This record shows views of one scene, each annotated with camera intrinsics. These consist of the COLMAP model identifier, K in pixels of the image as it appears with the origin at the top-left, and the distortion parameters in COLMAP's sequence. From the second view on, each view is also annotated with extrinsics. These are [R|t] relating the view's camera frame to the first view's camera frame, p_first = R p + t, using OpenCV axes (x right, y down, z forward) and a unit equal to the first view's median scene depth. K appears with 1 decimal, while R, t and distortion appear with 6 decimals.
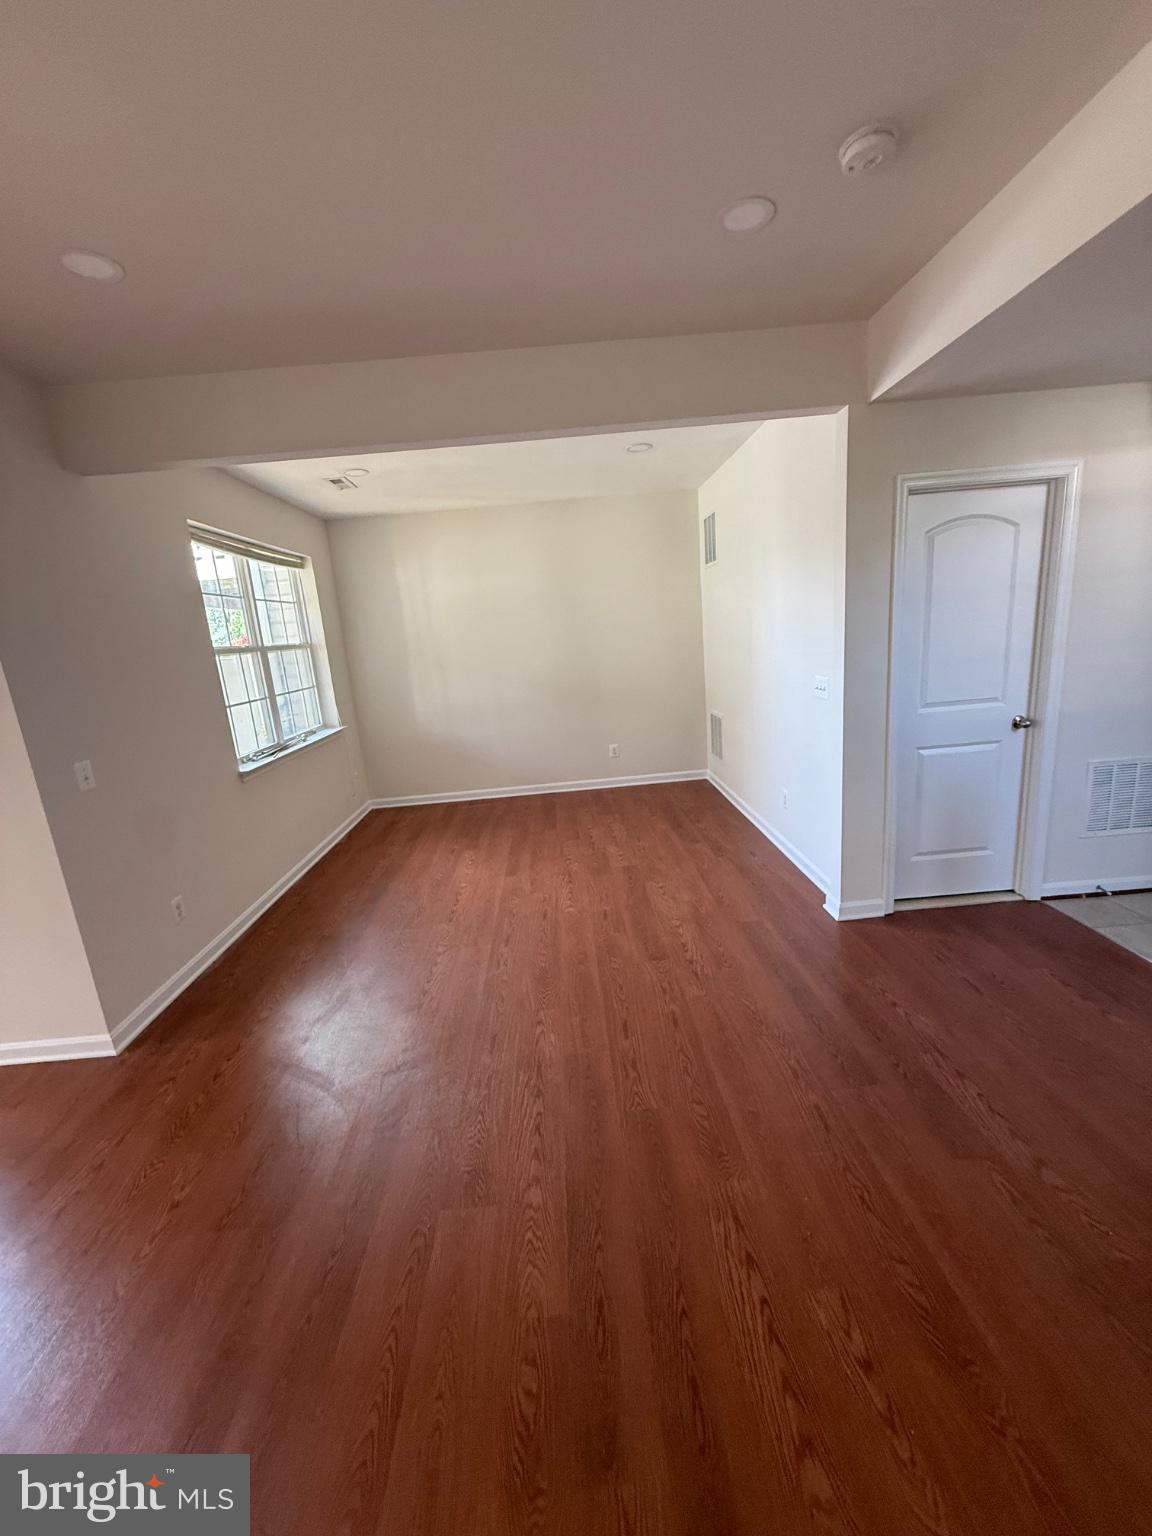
lens RADIAL K [[617.9, 0, 576.0], [0, 617.9, 768.0], [0, 0, 1]] dist [-0.001065, -0.000087]
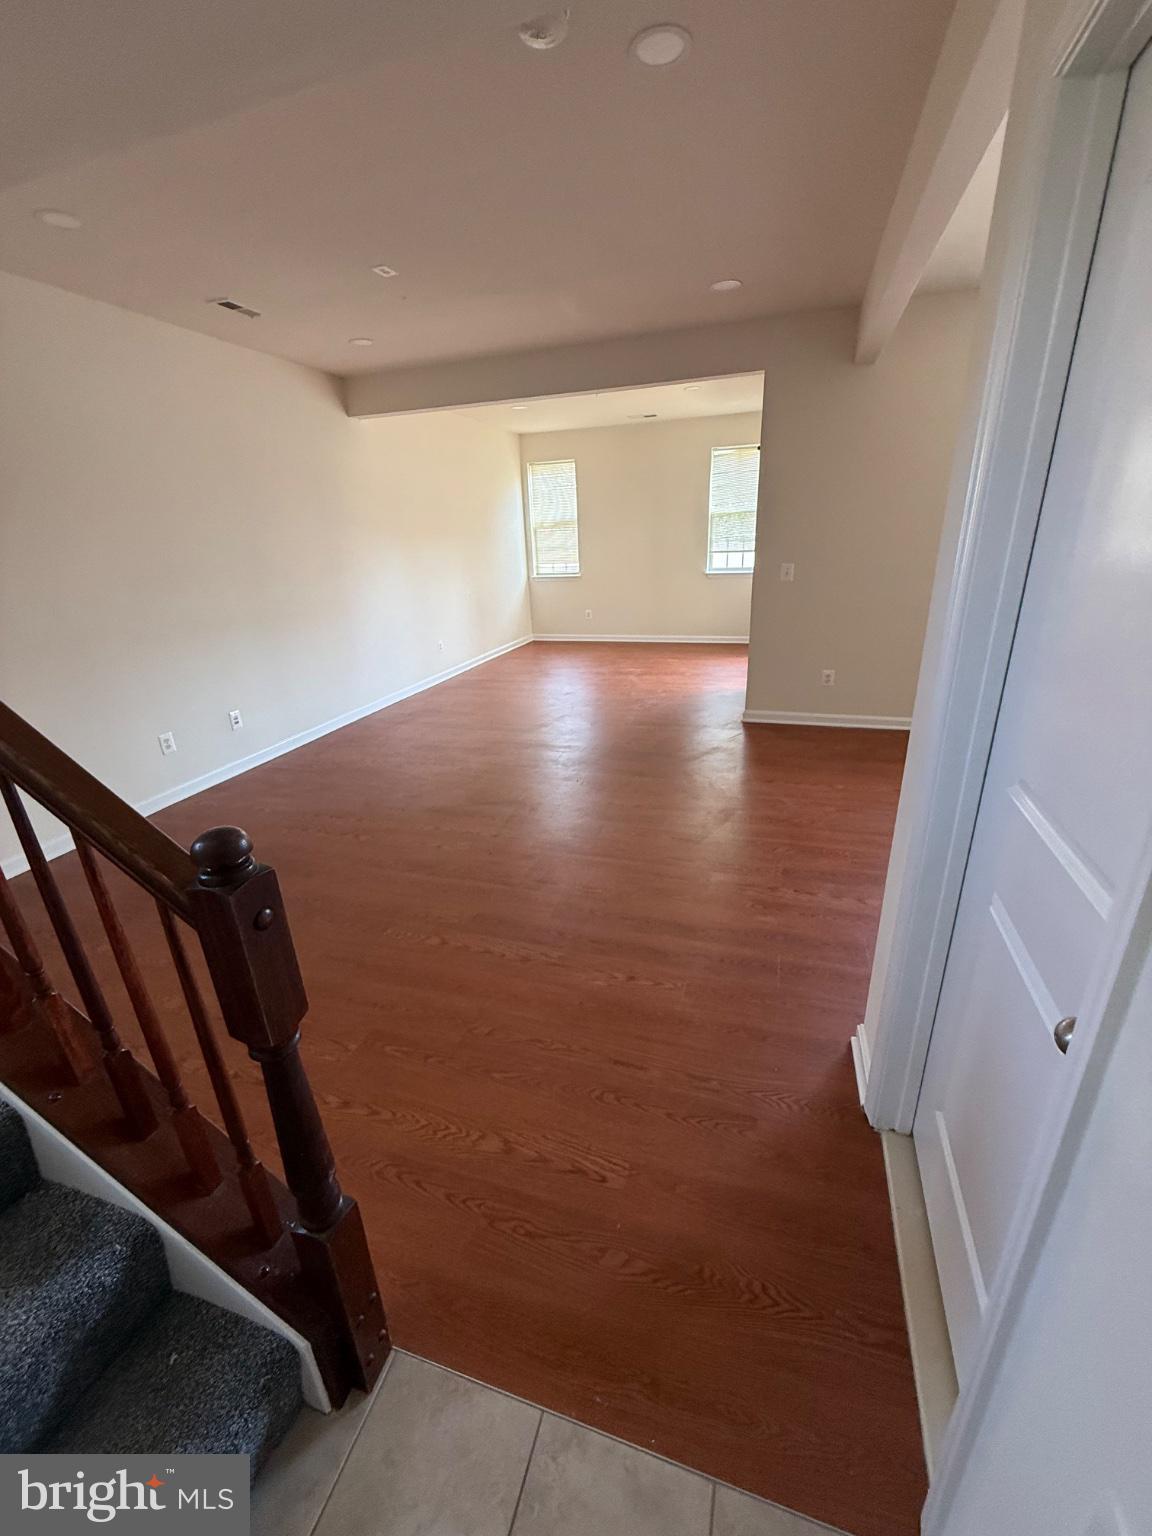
lens RADIAL K [[617.9, 0, 576.0], [0, 617.9, 768.0], [0, 0, 1]] dist [-0.001065, -0.000087]
pose [[-0.339462, 0.425472, -0.838892, 1.036230], [-0.139414, 0.859241, 0.492208, -0.268505], [0.930231, 0.284039, -0.232363, 0.936477]]
